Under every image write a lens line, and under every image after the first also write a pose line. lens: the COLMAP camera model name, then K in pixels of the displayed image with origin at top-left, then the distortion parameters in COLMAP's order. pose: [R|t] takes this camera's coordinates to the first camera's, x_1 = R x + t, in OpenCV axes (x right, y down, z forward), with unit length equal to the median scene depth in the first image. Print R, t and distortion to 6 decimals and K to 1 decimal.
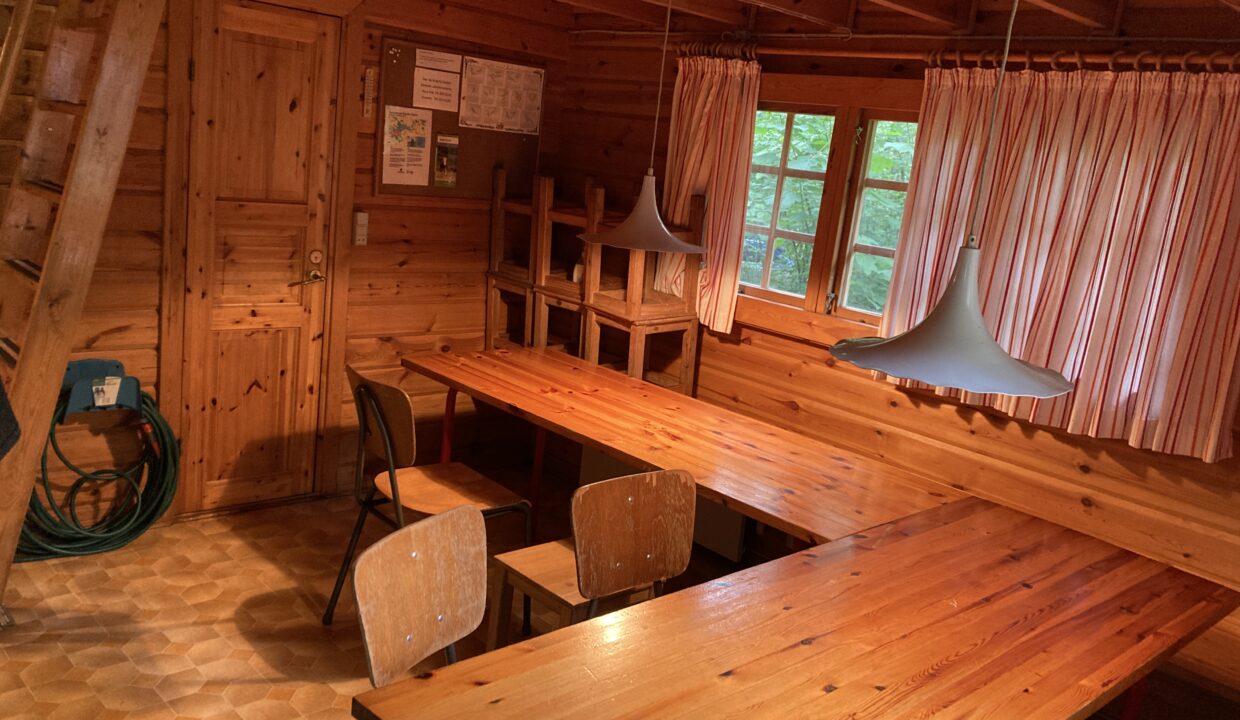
lens RADIAL K [[1013.5, 0, 623.7], [0, 1013.5, 353.5], [0, 0, 1]] dist [0.018825, 0.004688]
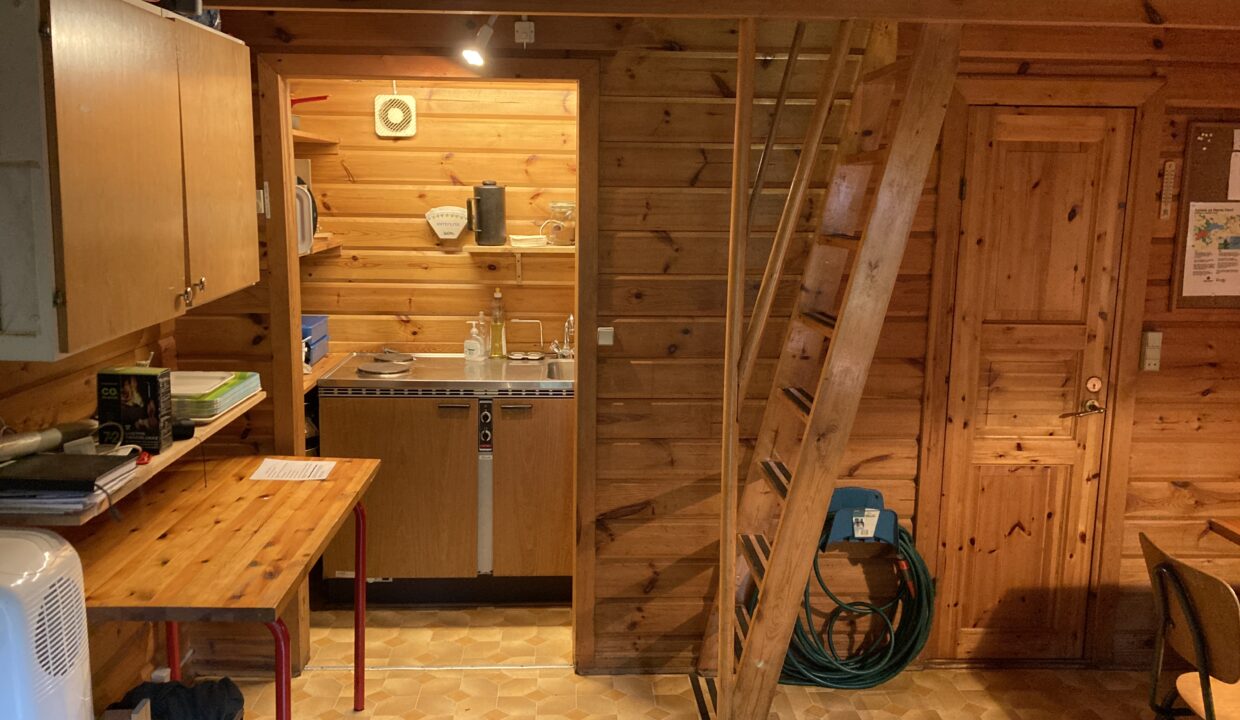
lens RADIAL K [[1013.5, 0, 623.7], [0, 1013.5, 353.5], [0, 0, 1]] dist [0.018825, 0.004688]
pose [[0.761226, -0.001456, -0.648485, -0.050444], [-0.059616, 0.995606, -0.072216, -0.037479], [0.645741, 0.093633, 0.757794, 0.093381]]
